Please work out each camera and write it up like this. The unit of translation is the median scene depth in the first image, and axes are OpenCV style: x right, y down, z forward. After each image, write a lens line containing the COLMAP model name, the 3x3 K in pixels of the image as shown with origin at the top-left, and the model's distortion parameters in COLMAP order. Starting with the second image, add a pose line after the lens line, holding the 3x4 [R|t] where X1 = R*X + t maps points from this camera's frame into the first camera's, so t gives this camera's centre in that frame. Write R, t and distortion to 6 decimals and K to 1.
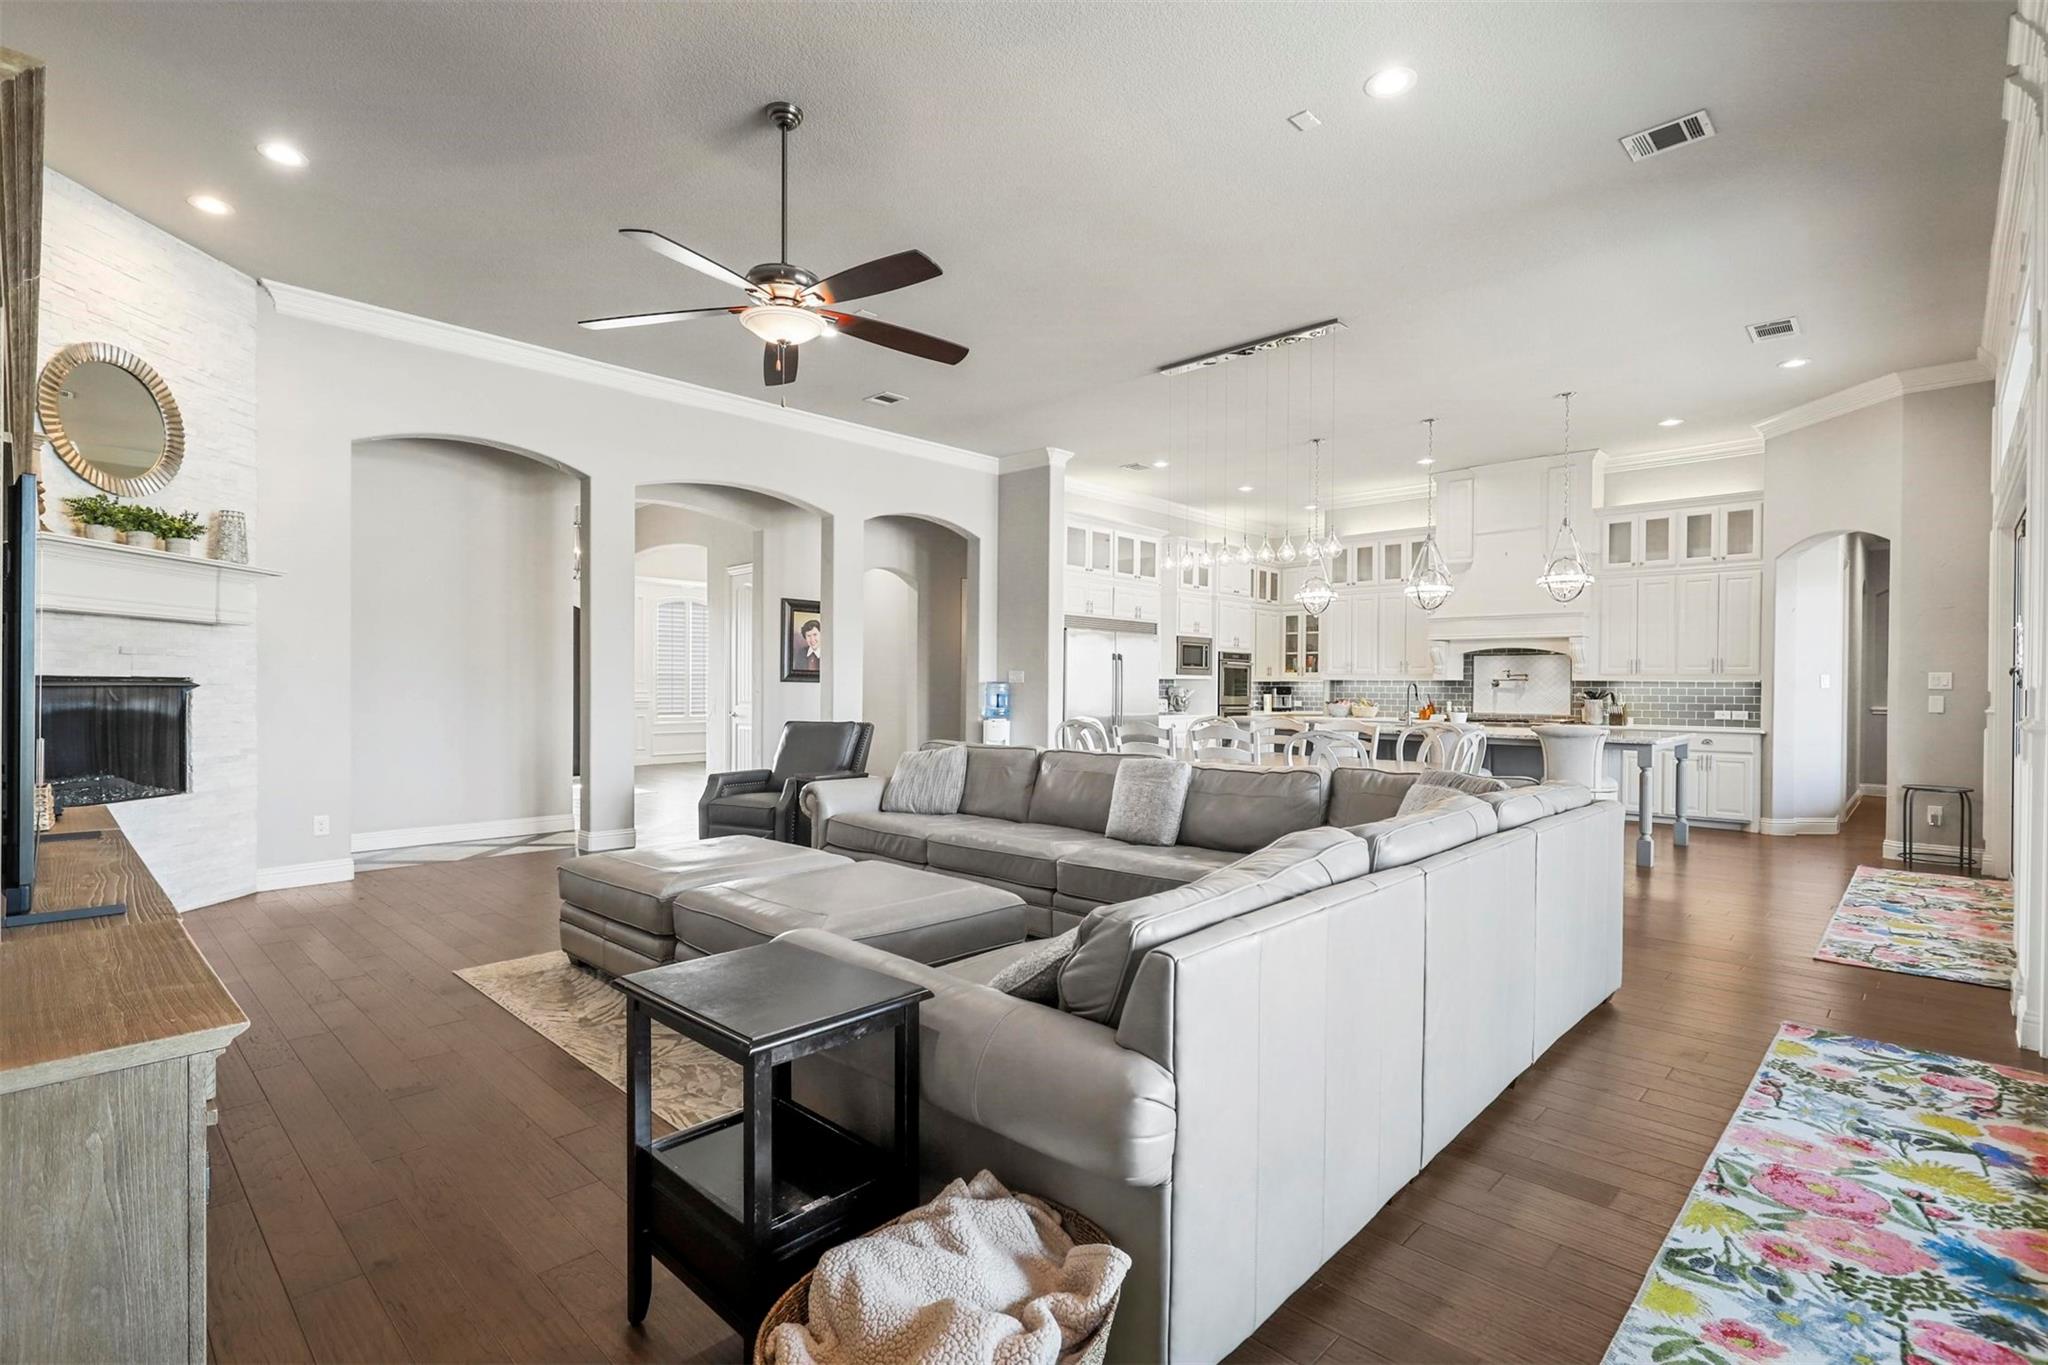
lens RADIAL K [[935.6, 0, 1016.7], [0, 935.6, 692.5], [0, 0, 1]] dist [-0.002733, 0.002509]
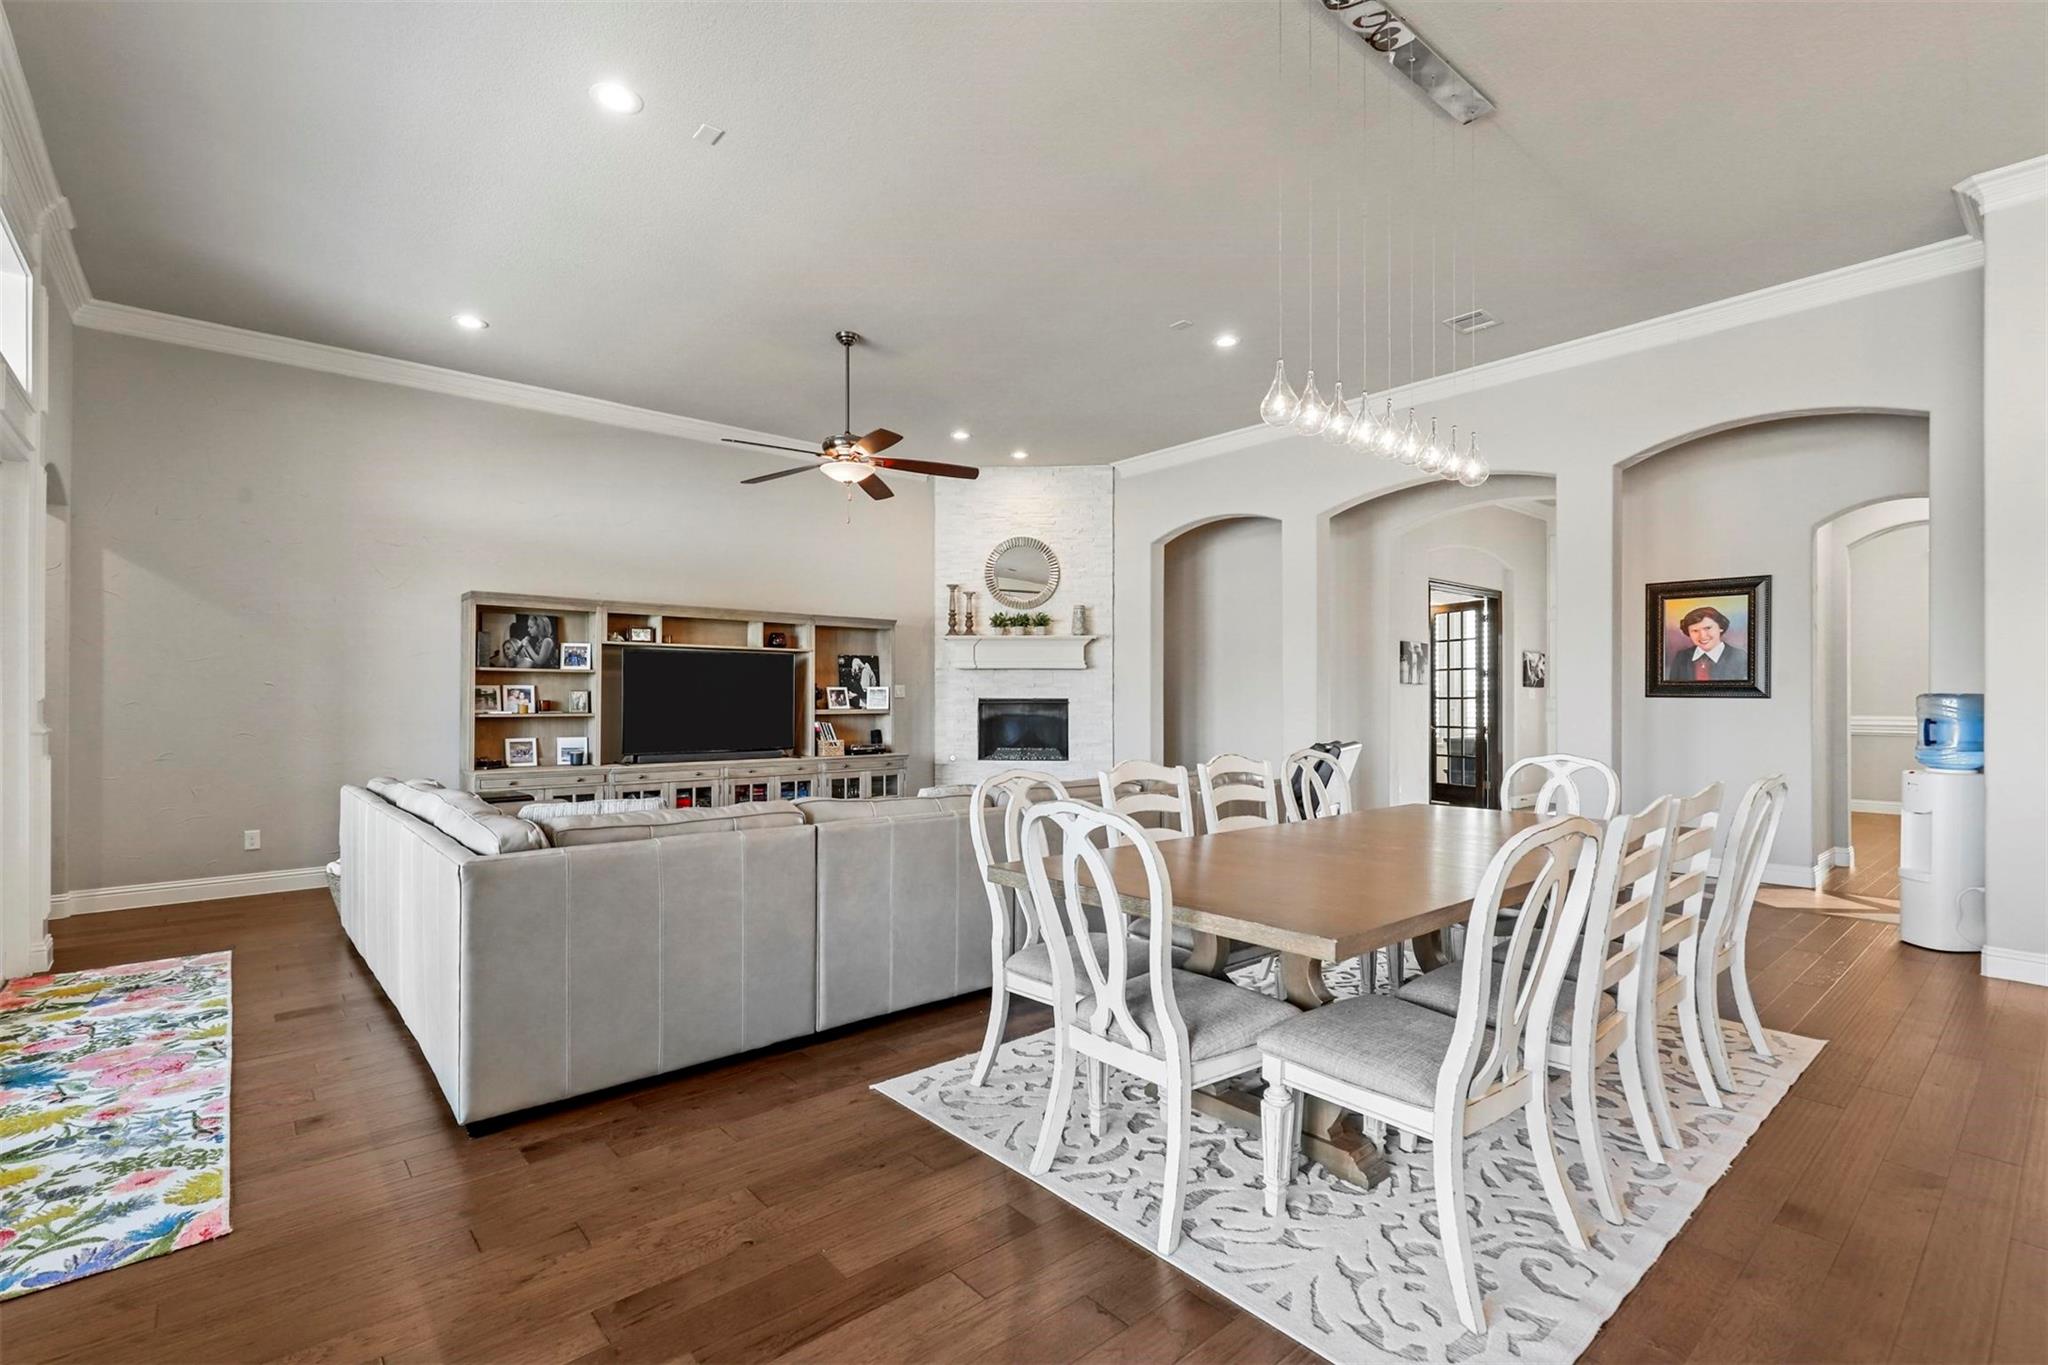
lens RADIAL K [[935.6, 0, 1048.7], [0, 935.6, 697.8], [0, 0, 1]] dist [-0.002733, 0.002509]
pose [[-0.065356, -0.006324, -0.997842, 1.682855], [-0.007508, 0.999955, -0.005845, -0.011312], [0.997834, 0.007110, -0.065401, 1.891519]]
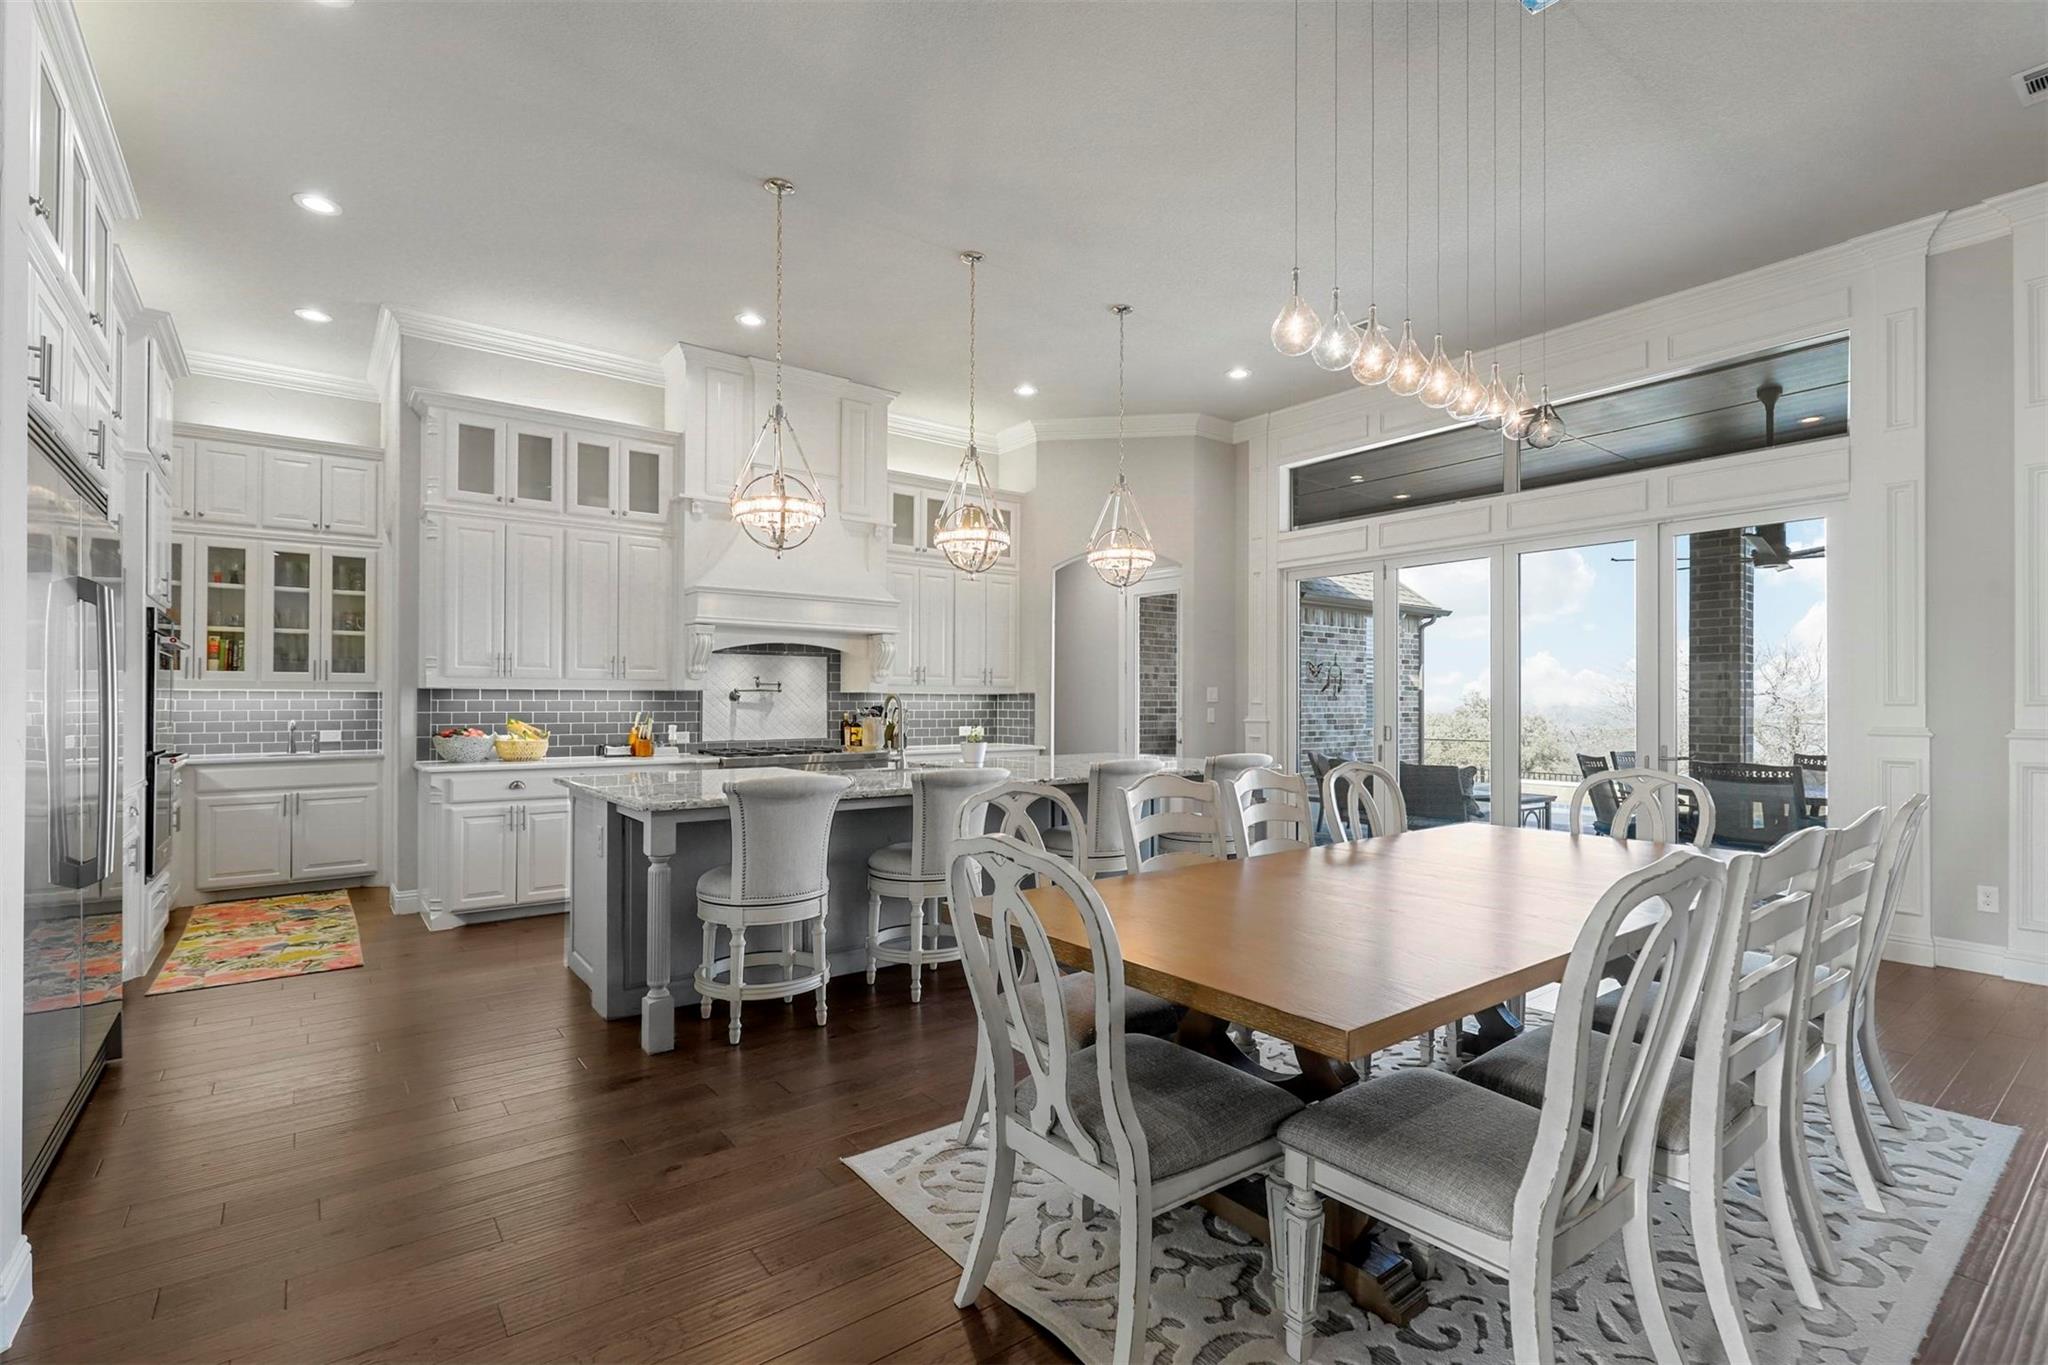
lens RADIAL K [[935.6, 0, 1034.1], [0, 935.6, 691.1], [0, 0, 1]] dist [-0.002733, 0.002509]
pose [[0.138943, 0.005641, 0.990284, -0.417383], [0.003939, 0.999973, -0.006249, -0.027710], [-0.990293, 0.004769, 0.138917, 2.467115]]
